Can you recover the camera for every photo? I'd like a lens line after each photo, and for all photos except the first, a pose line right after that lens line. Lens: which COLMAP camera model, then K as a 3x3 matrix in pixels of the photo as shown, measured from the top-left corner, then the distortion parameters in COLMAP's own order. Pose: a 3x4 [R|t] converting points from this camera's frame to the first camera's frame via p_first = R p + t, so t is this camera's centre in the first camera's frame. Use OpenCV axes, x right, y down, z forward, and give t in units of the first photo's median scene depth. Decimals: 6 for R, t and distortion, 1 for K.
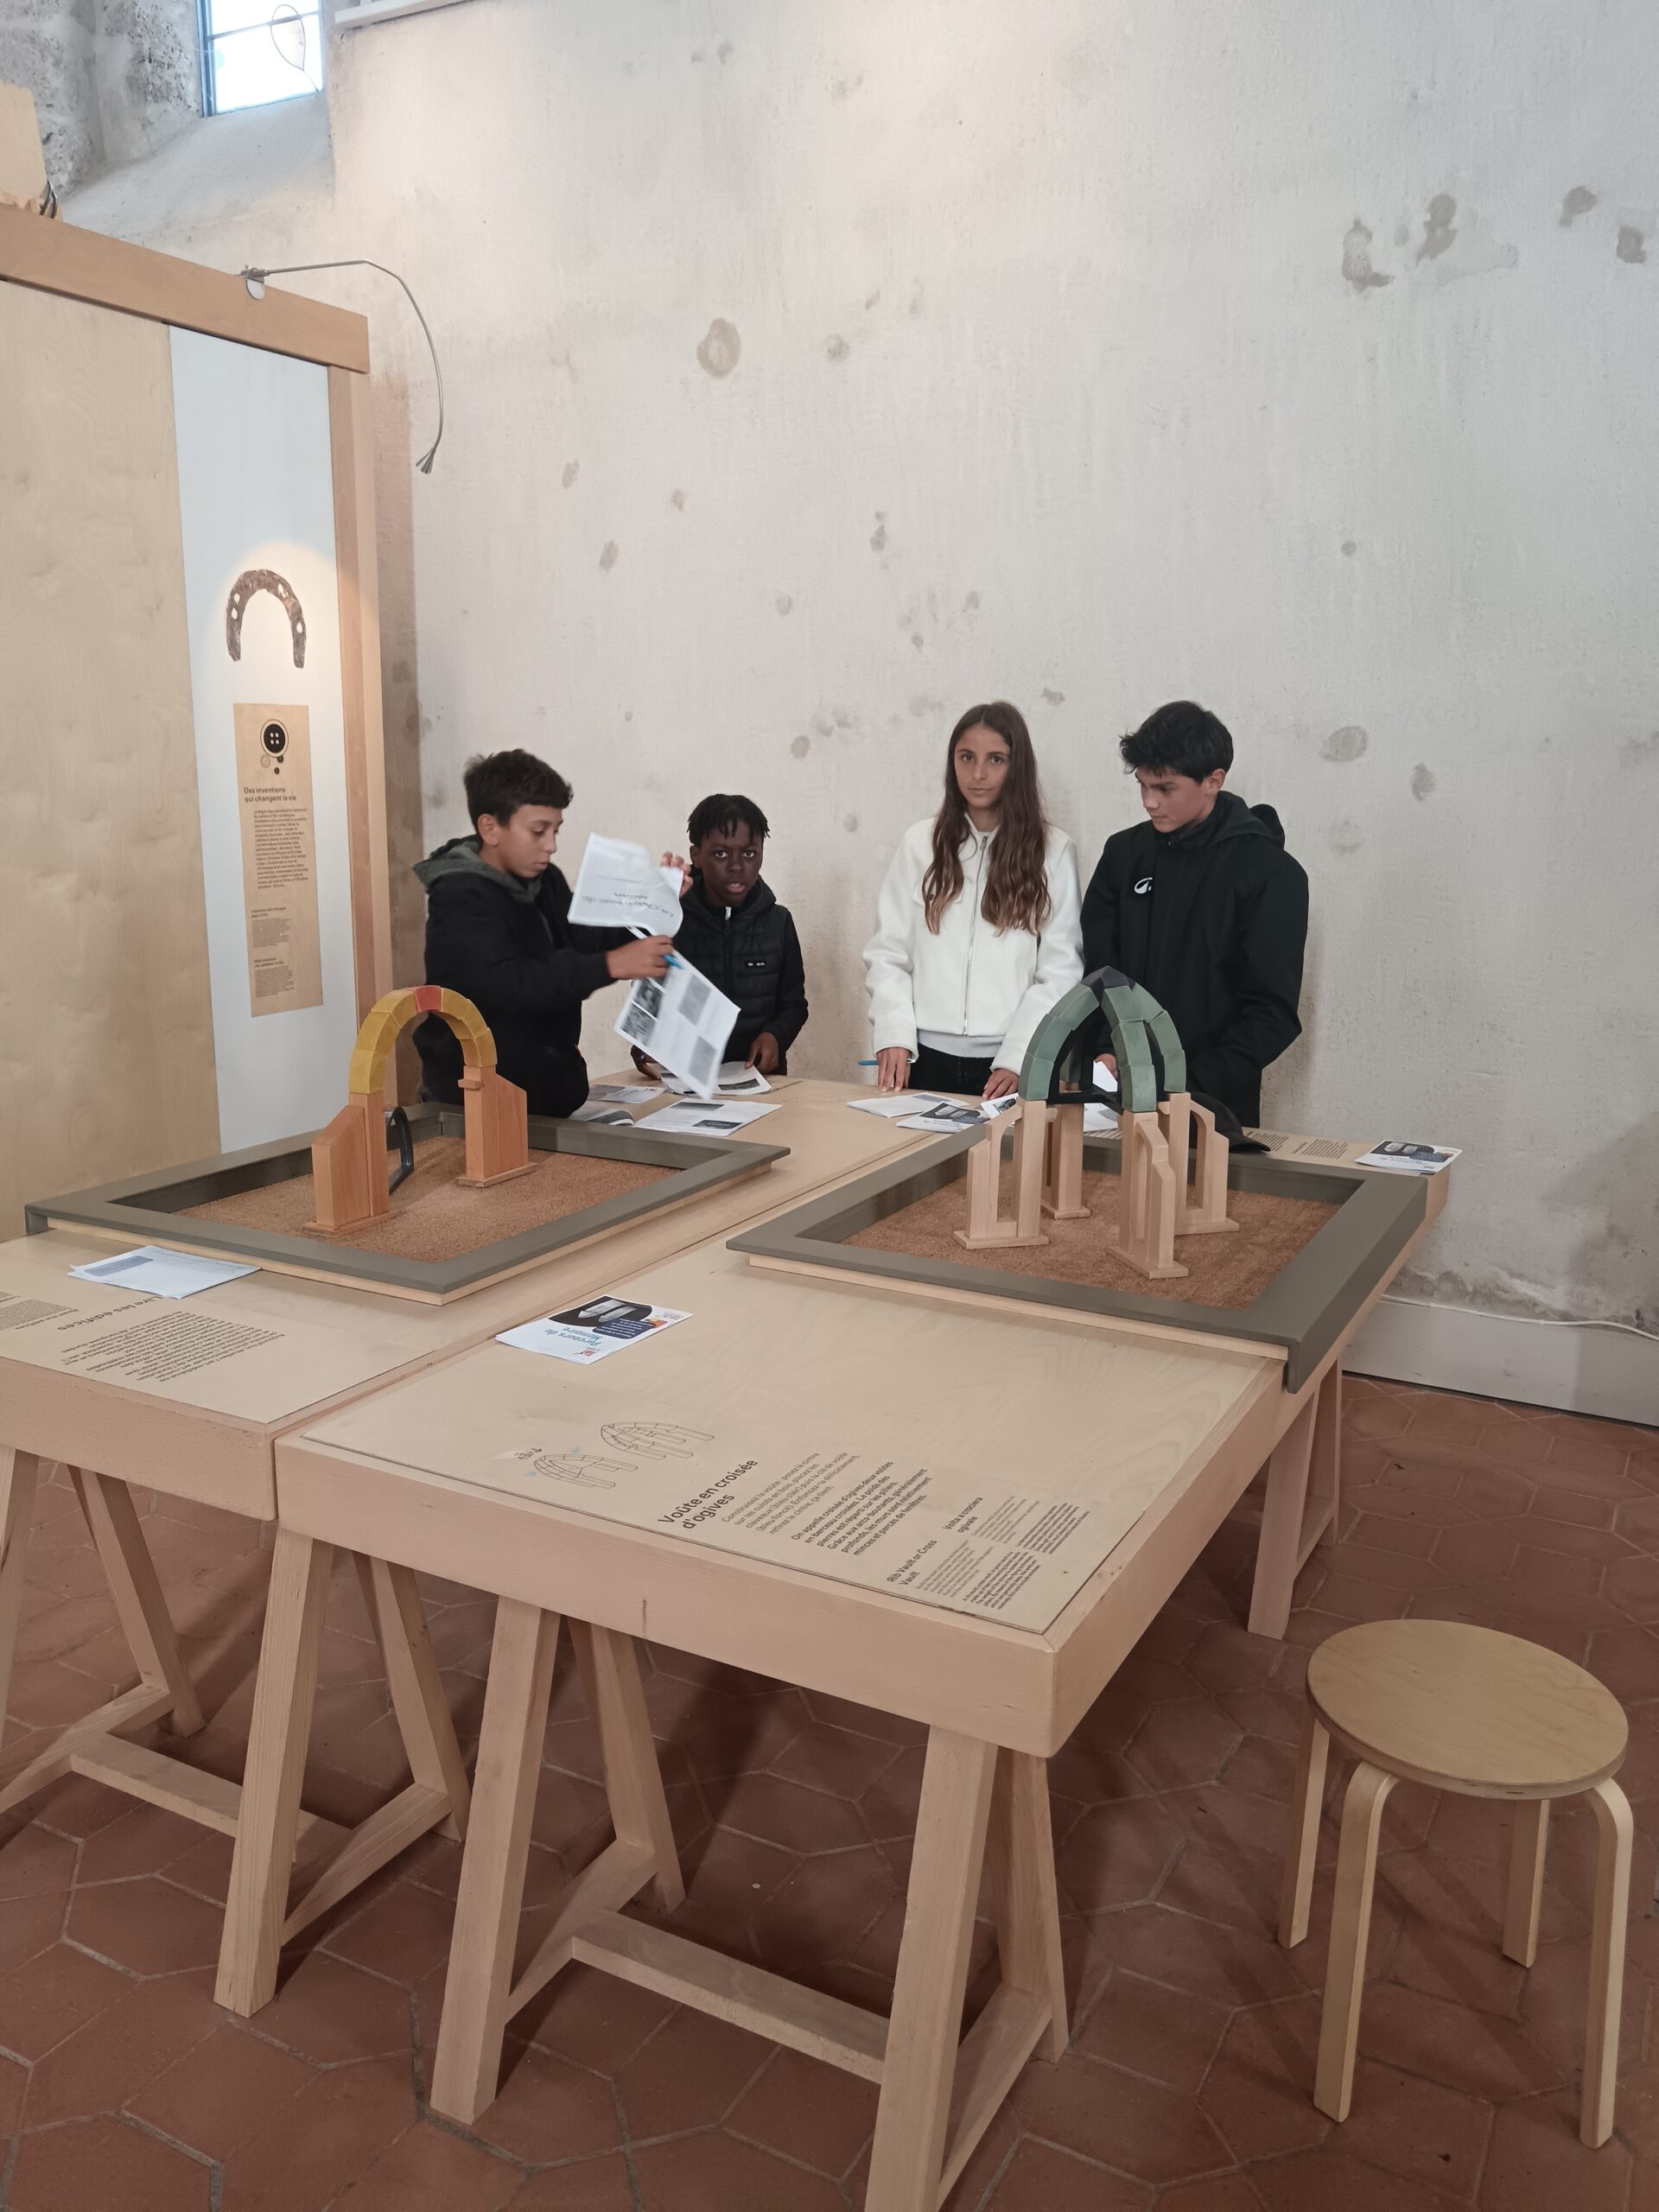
lens RADIAL K [[1729.5, 0, 823.4], [0, 1729.5, 1119.1], [0, 0, 1]] dist [-0.012859, 0.015022]
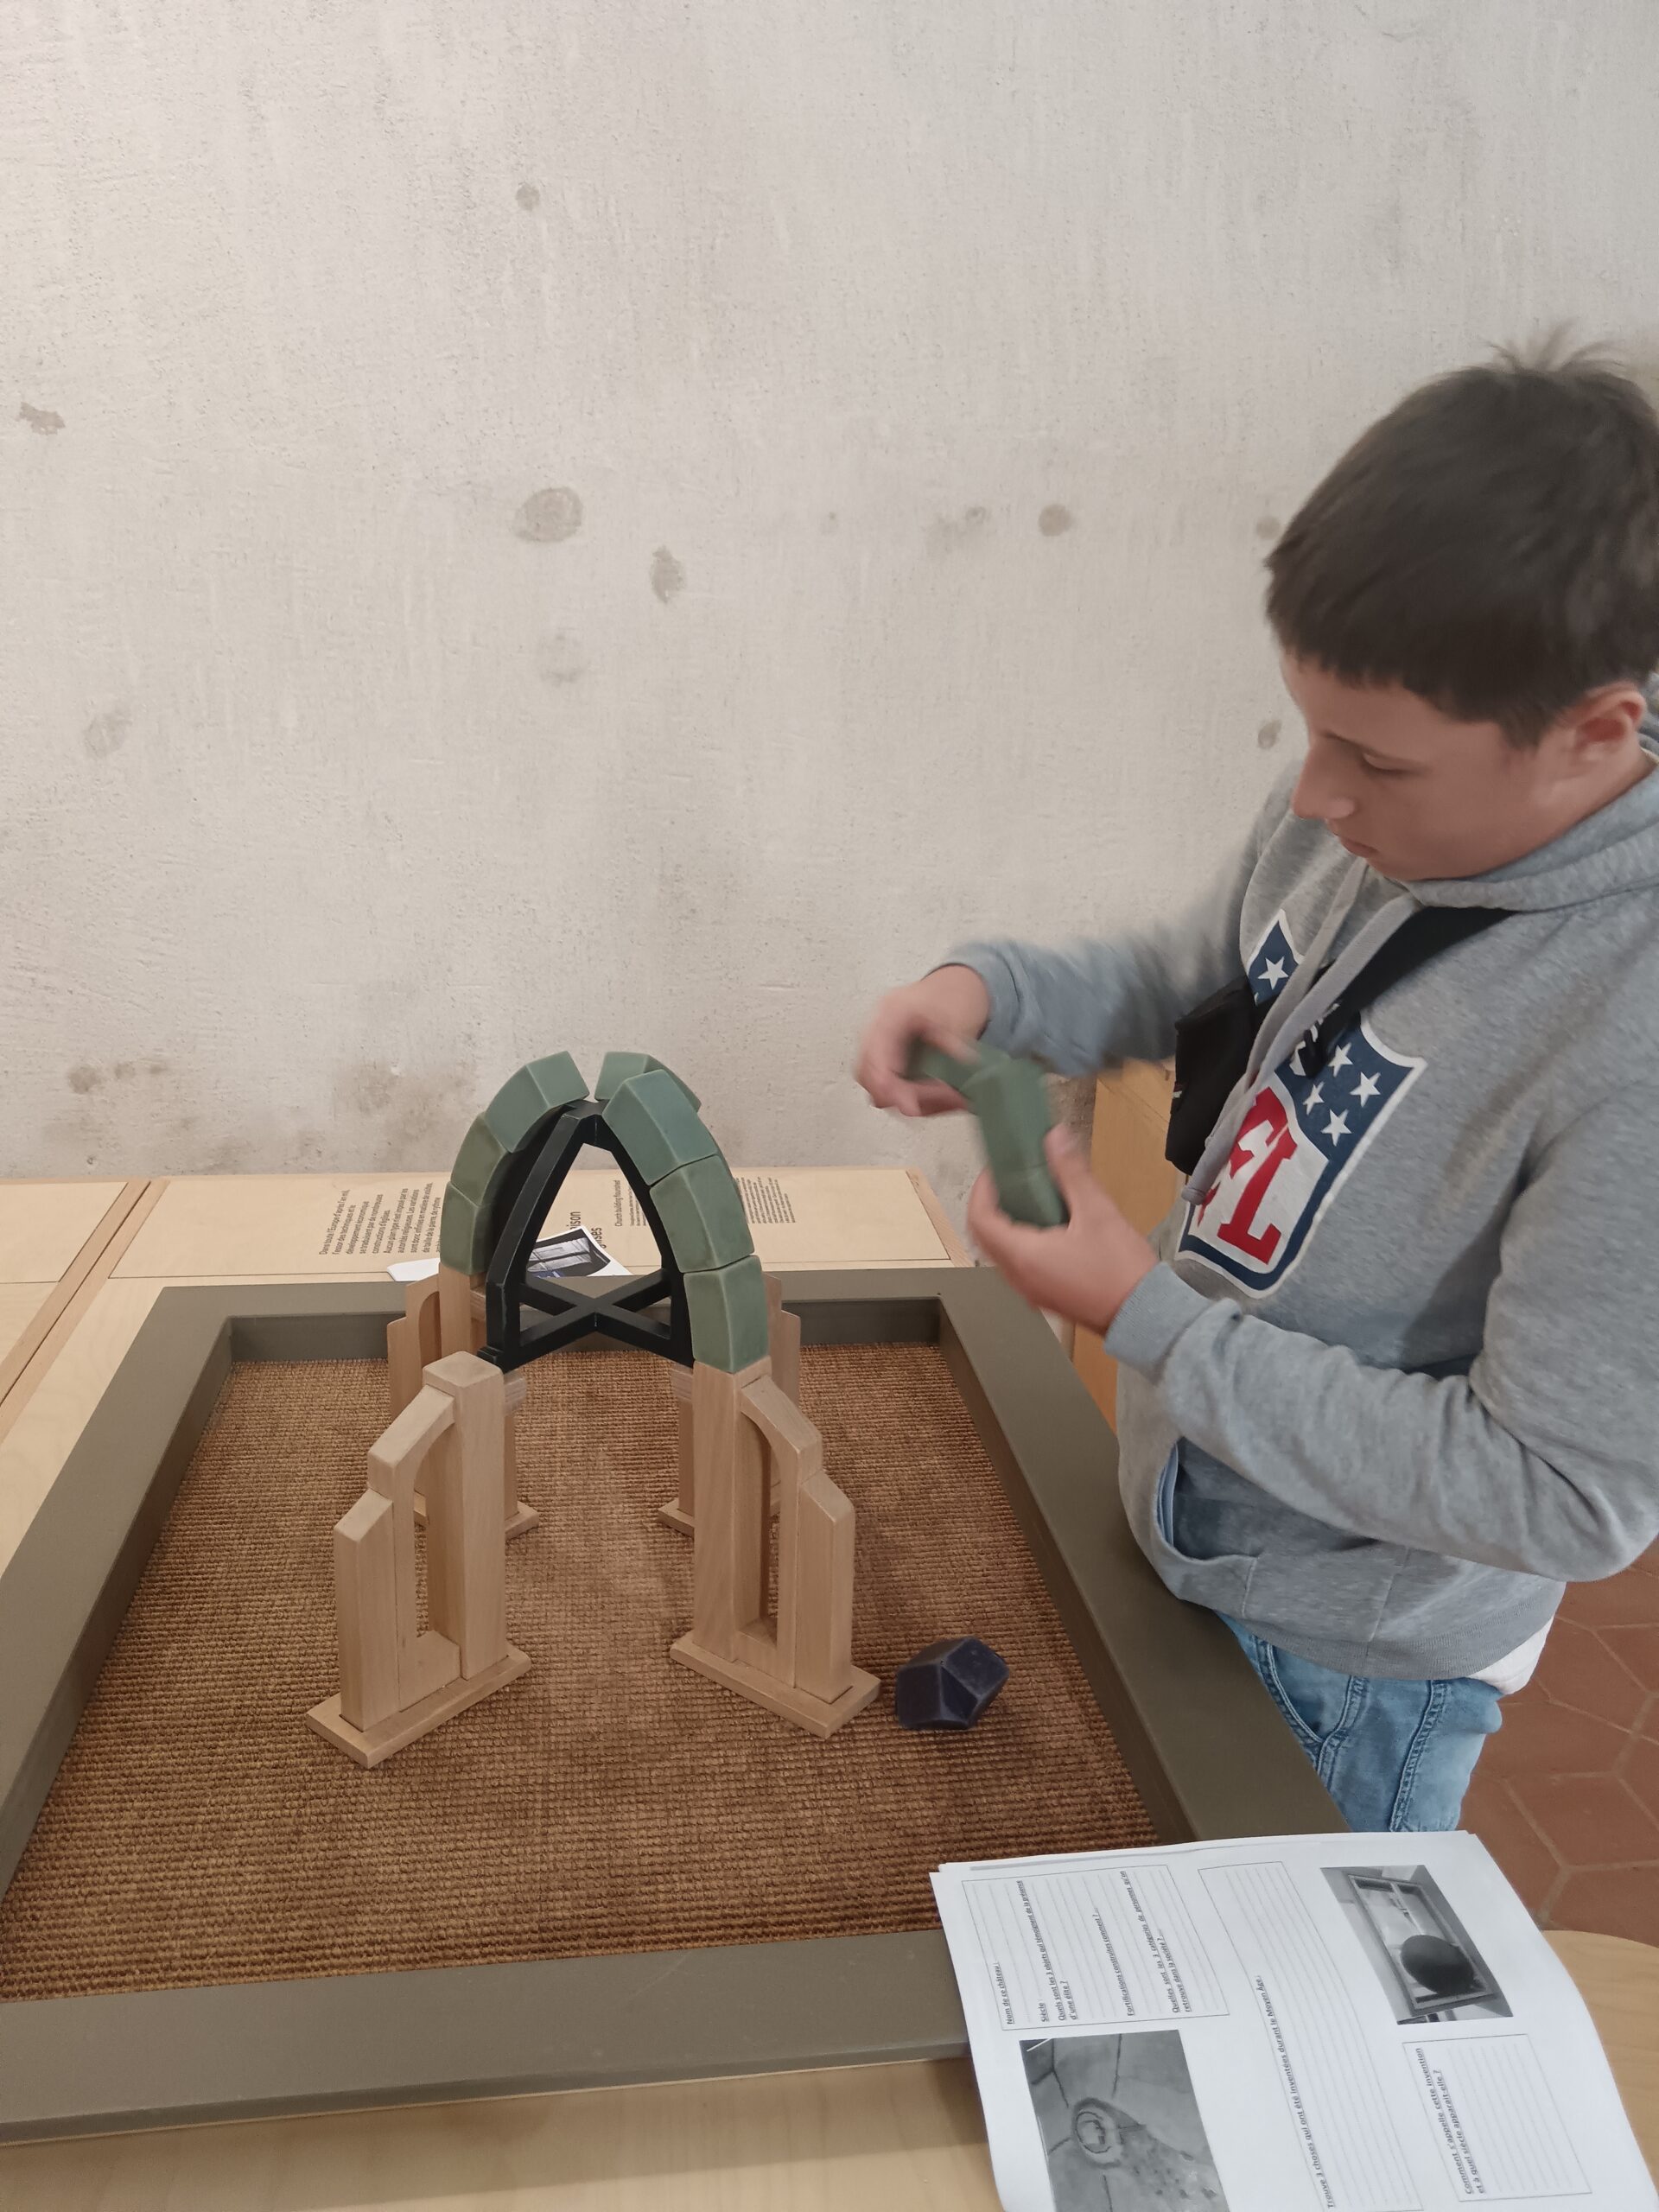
lens RADIAL K [[1729.5, 0, 809.6], [0, 1729.5, 1103.1], [0, 0, 1]] dist [-0.012859, 0.015022]
pose [[0.808084, -0.170288, 0.563916, -0.026105], [0.100262, 0.983096, 0.153196, -0.087555], [-0.580472, -0.067256, 0.811498, 0.392290]]
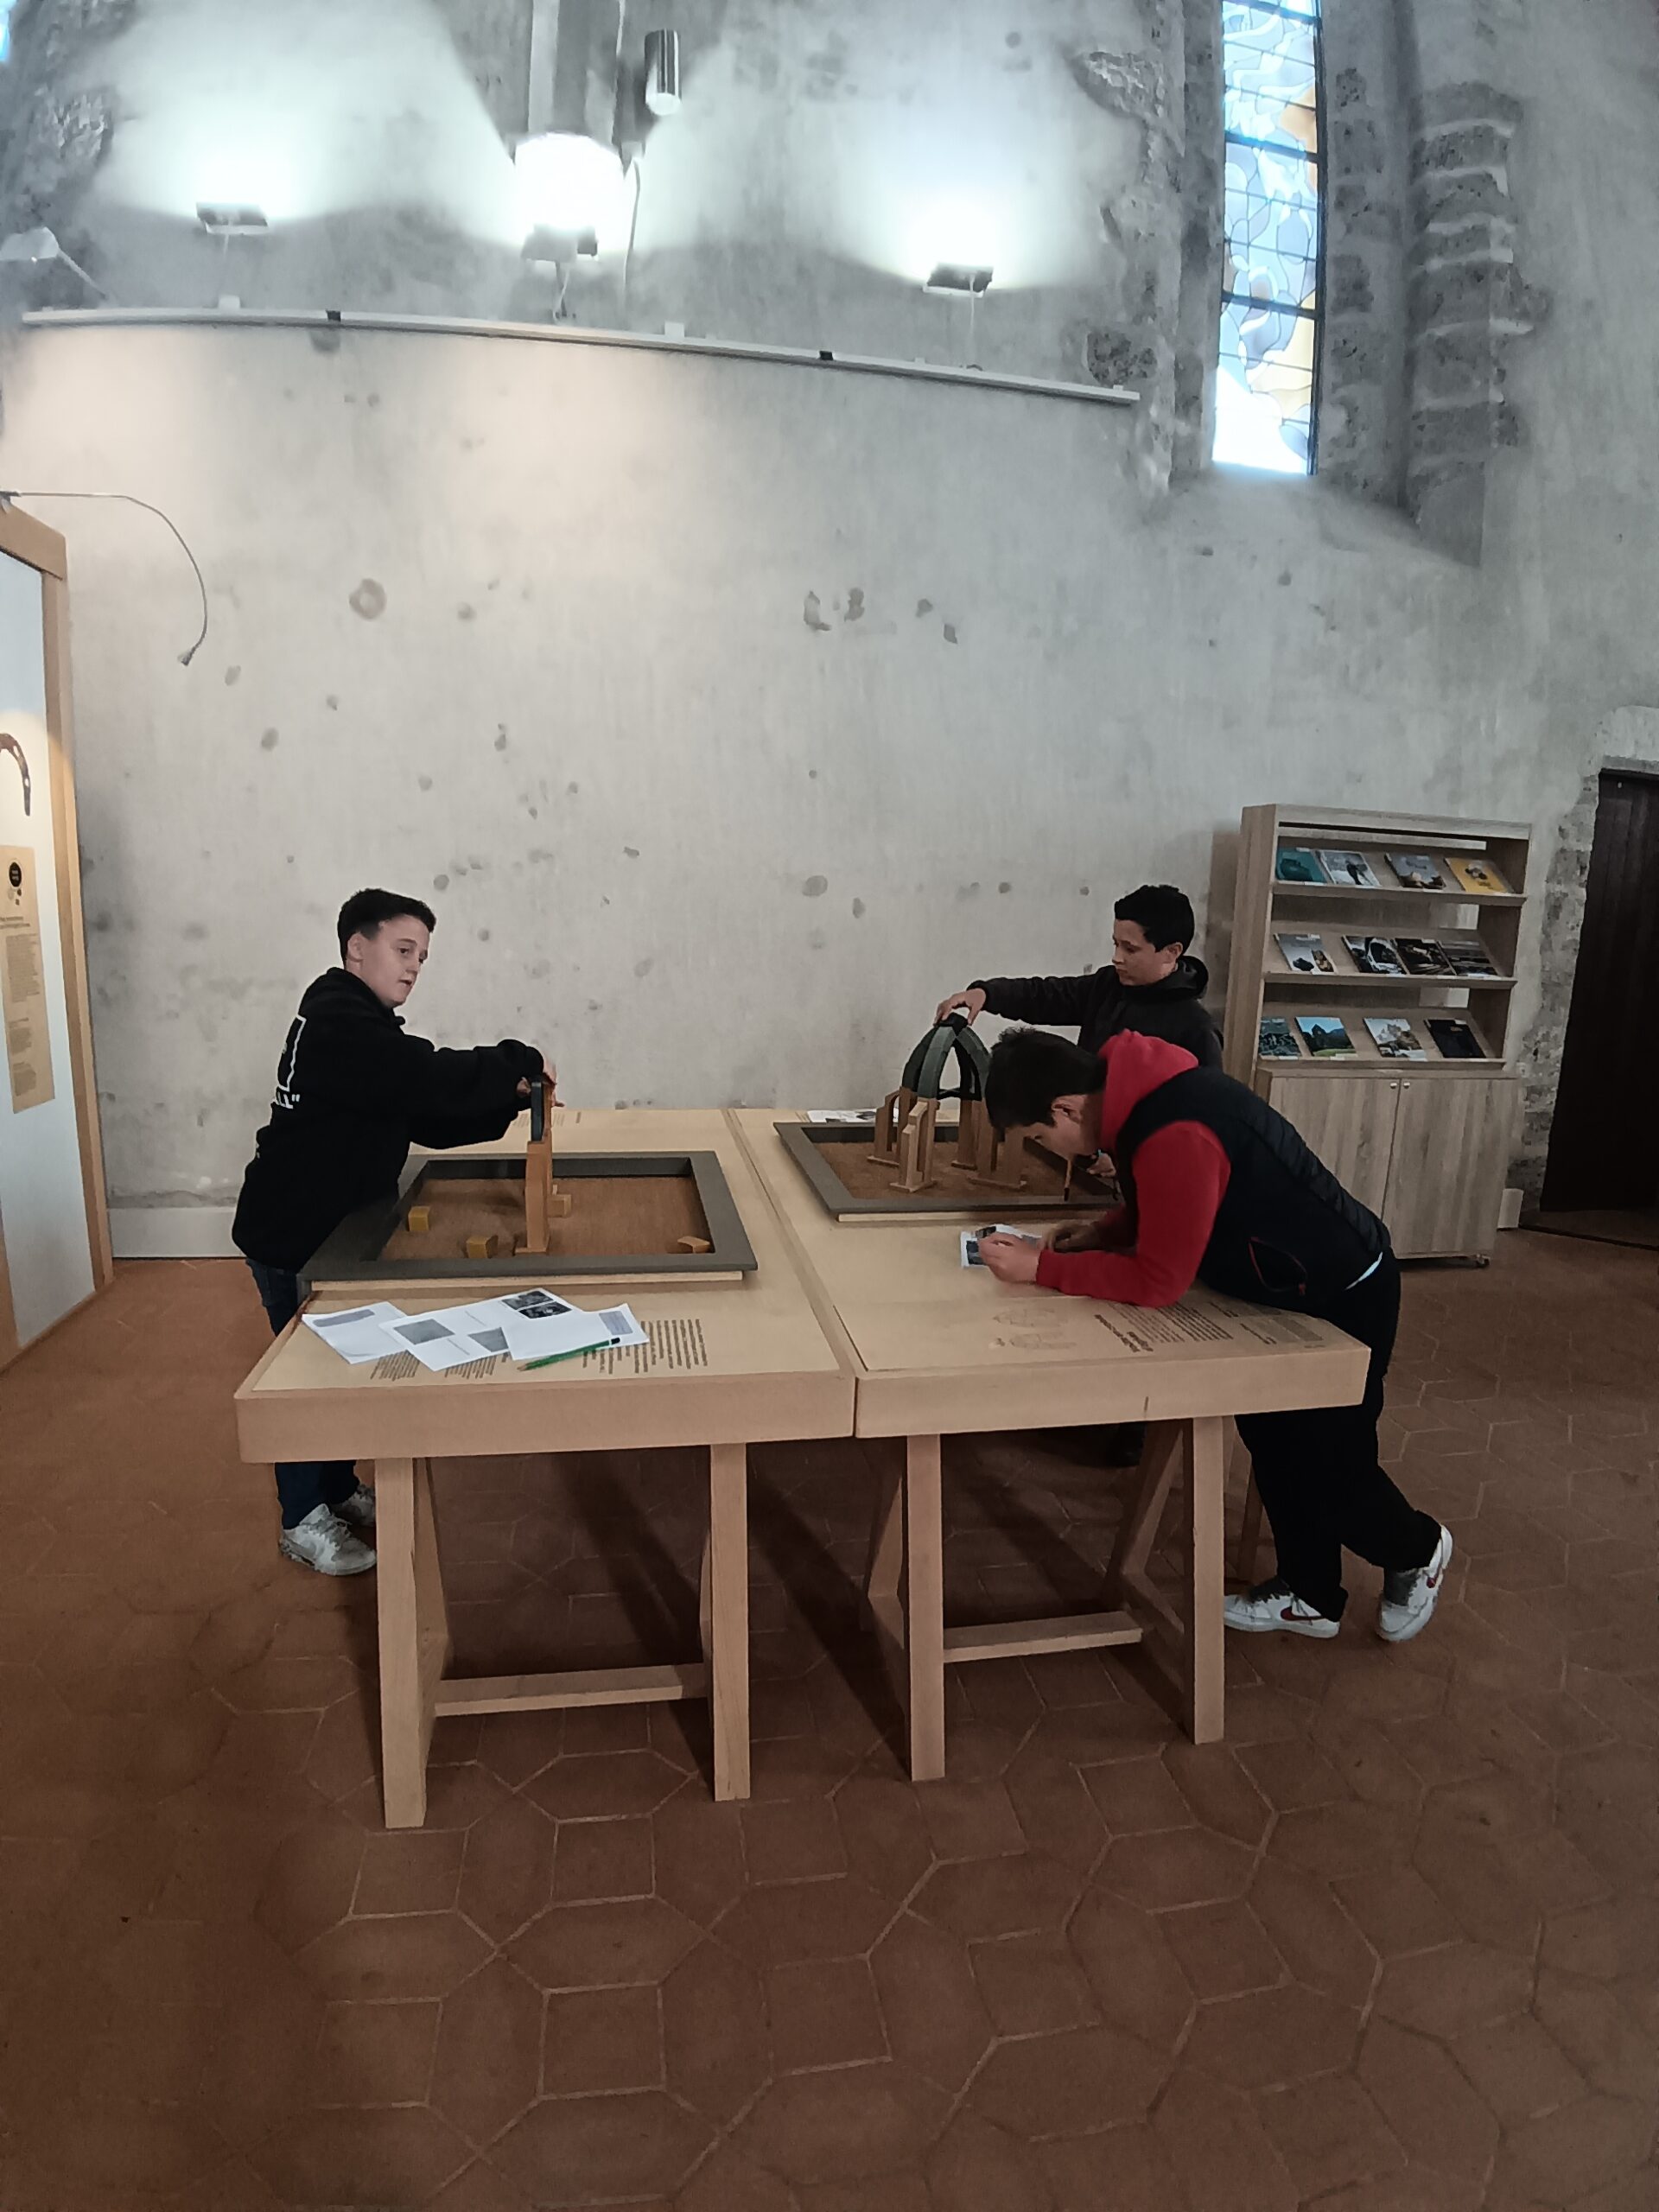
lens RADIAL K [[1105.4, 0, 768.5], [0, 1105.4, 1120.1], [0, 0, 1]] dist [-0.078966, -0.004351]
pose [[0.794278, -0.111081, 0.597314, -0.420807], [0.109822, 0.993199, 0.038667, -0.031336], [-0.597546, 0.034886, 0.801075, 0.148525]]
